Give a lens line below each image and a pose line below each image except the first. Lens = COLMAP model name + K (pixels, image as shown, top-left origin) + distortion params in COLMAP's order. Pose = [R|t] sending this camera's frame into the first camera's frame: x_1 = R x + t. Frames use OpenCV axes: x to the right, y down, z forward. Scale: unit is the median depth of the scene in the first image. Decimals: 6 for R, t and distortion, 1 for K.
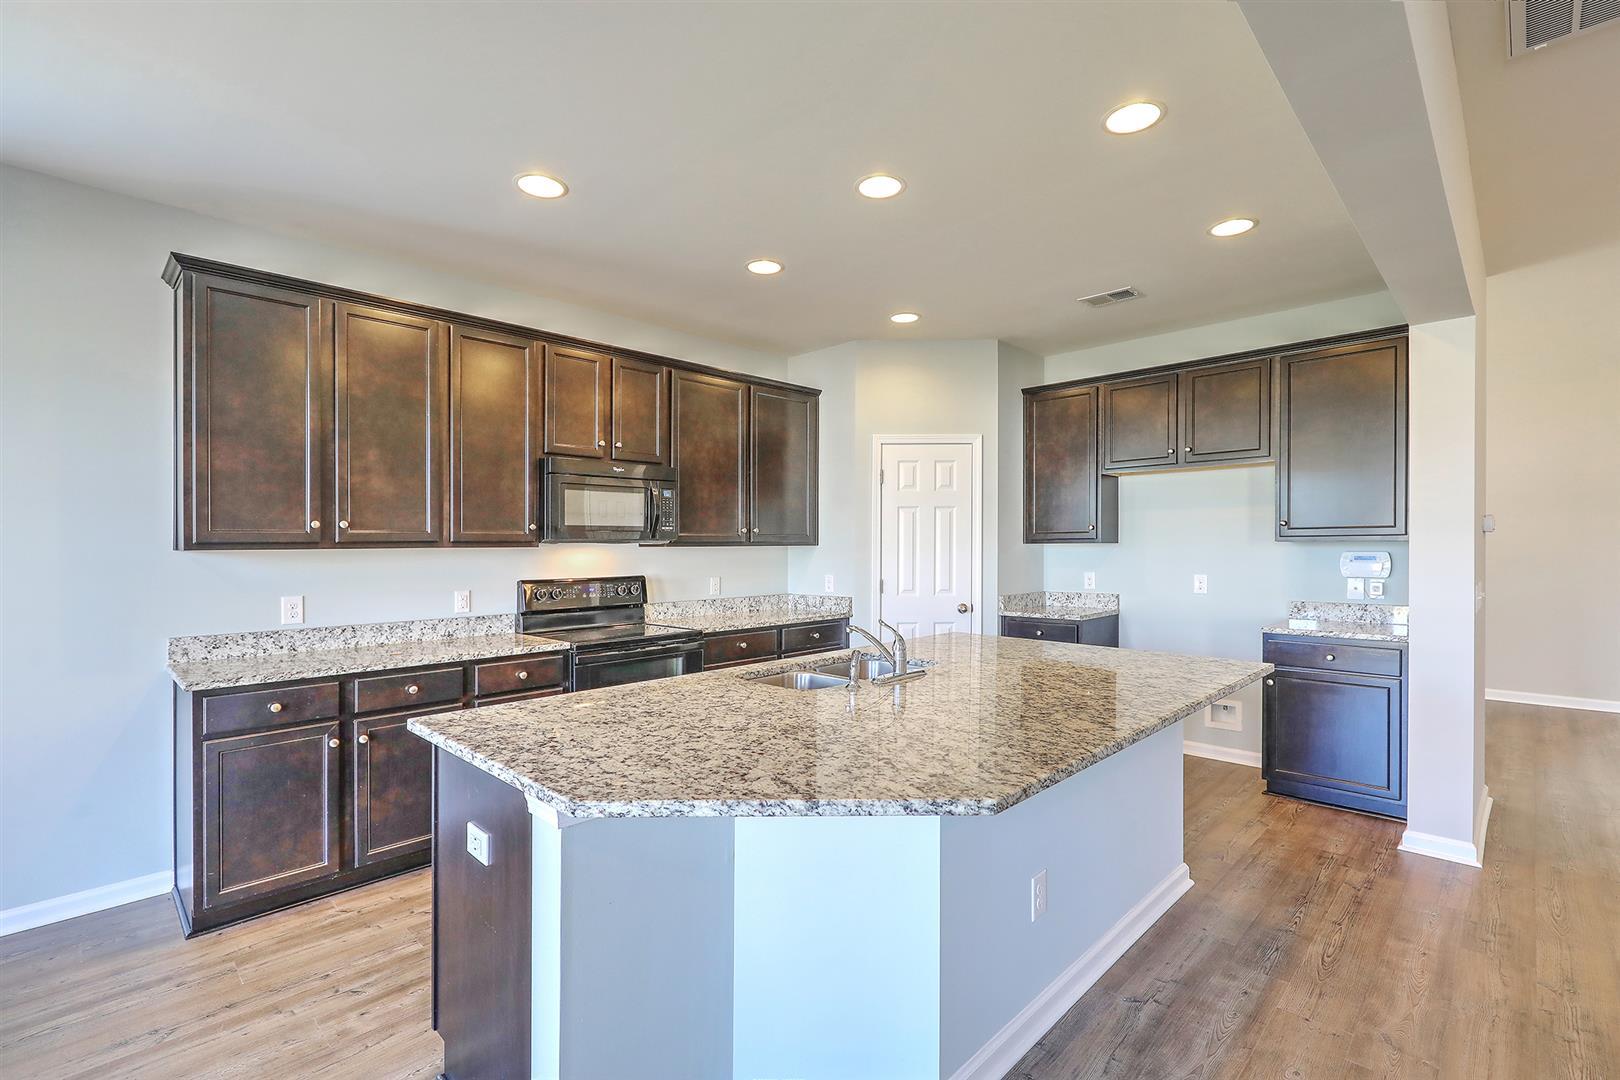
lens RADIAL K [[736.3, 0, 826.5], [0, 736.3, 543.0], [0, 0, 1]] dist [0.000558, 0.000462]
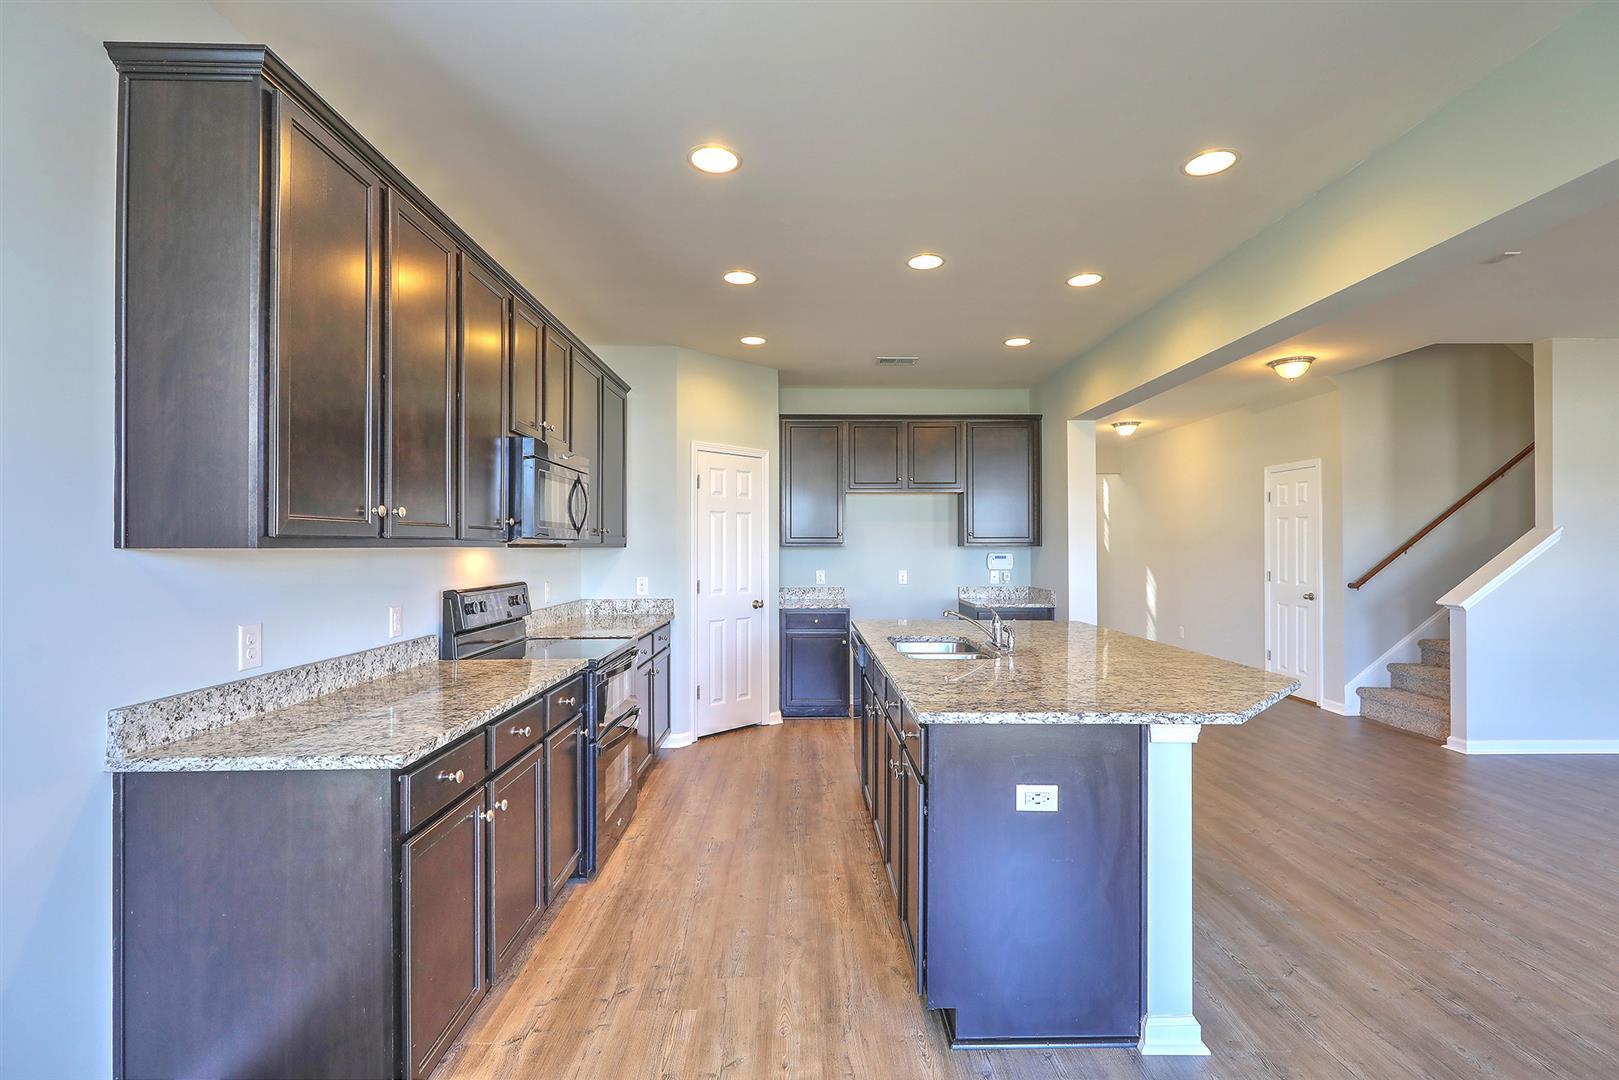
lens RADIAL K [[731.9, 0, 814.0], [0, 731.9, 538.5], [0, 0, 1]] dist [0.000157, 0.000432]
pose [[0.706324, 0.014286, 0.707745, -0.696038], [-0.005796, 0.999880, -0.014398, 0.005506], [-0.707865, 0.006068, 0.706321, 0.192279]]
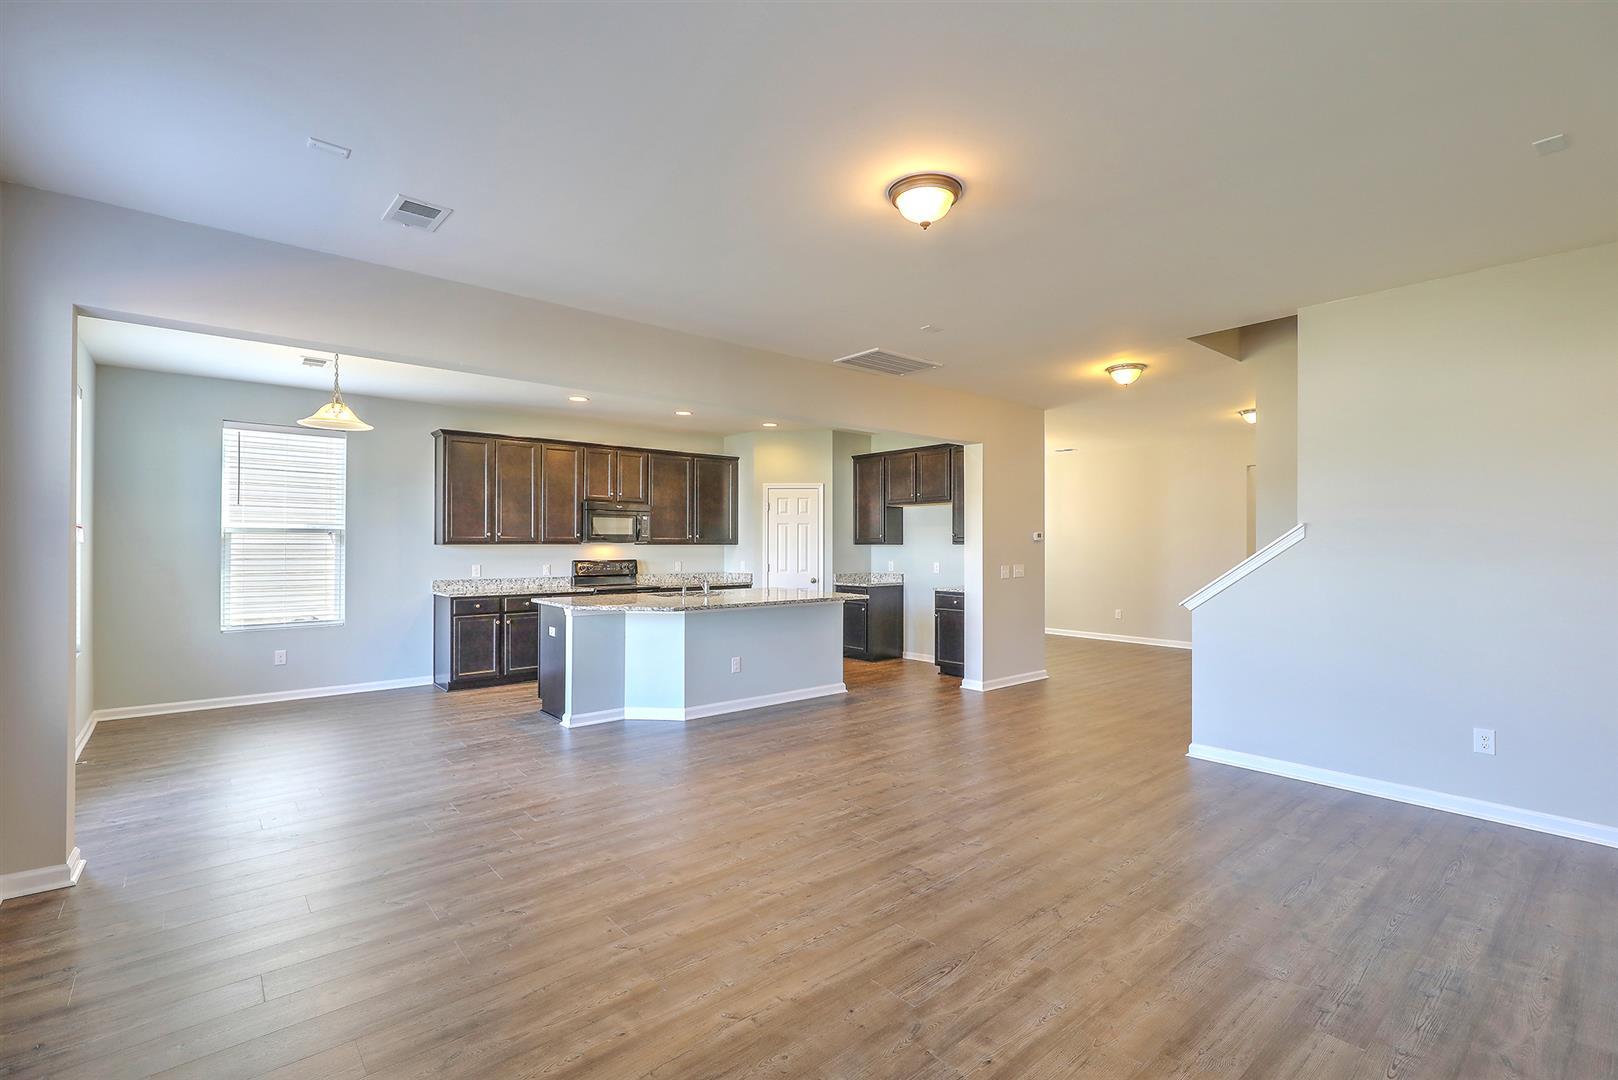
lens RADIAL K [[730.4, 0, 815.0], [0, 730.4, 544.7], [0, 0, 1]] dist [0.001732, -0.000029]
pose [[0.994767, 0.007201, -0.101917, 0.473752], [-0.007041, 0.999973, 0.001930, -0.002513], [0.101928, -0.001202, 0.994791, -0.984328]]
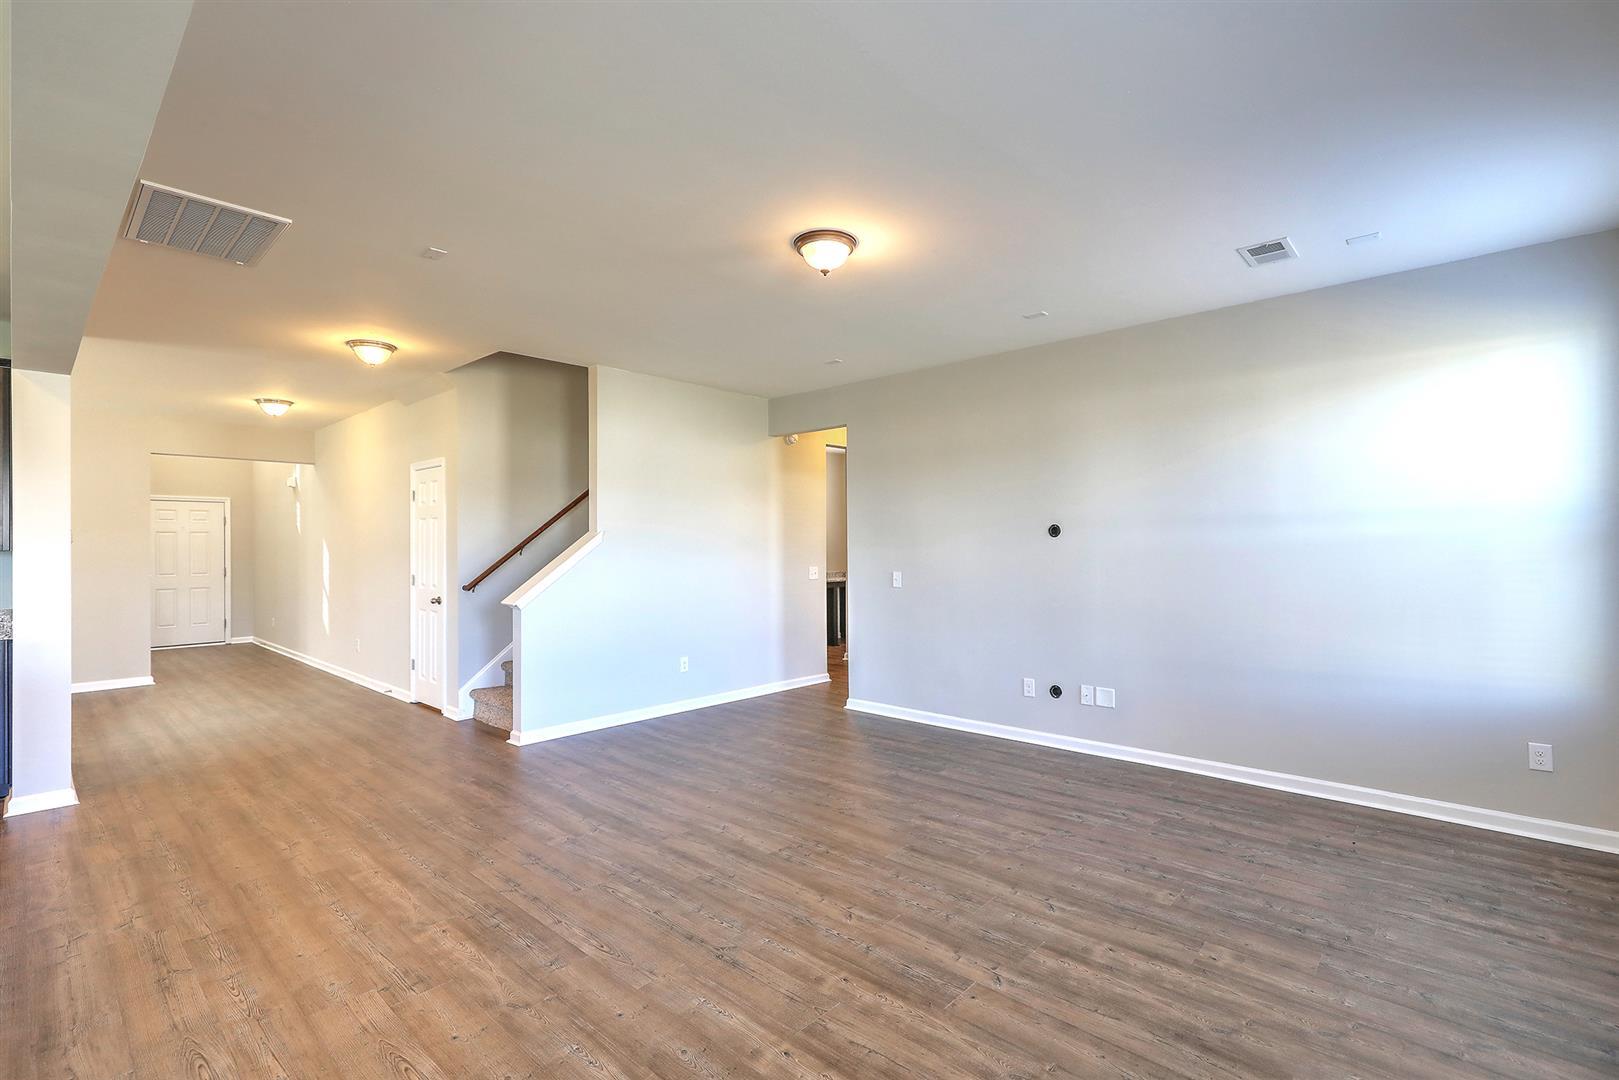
lens RADIAL K [[730.9, 0, 815.5], [0, 730.9, 544.7], [0, 0, 1]] dist [0.001732, -0.000029]
pose [[-0.020307, 0.009010, 0.999753, -0.341708], [0.004203, 0.999951, -0.008927, 0.002829], [-0.999785, 0.004020, -0.020344, -0.214745]]
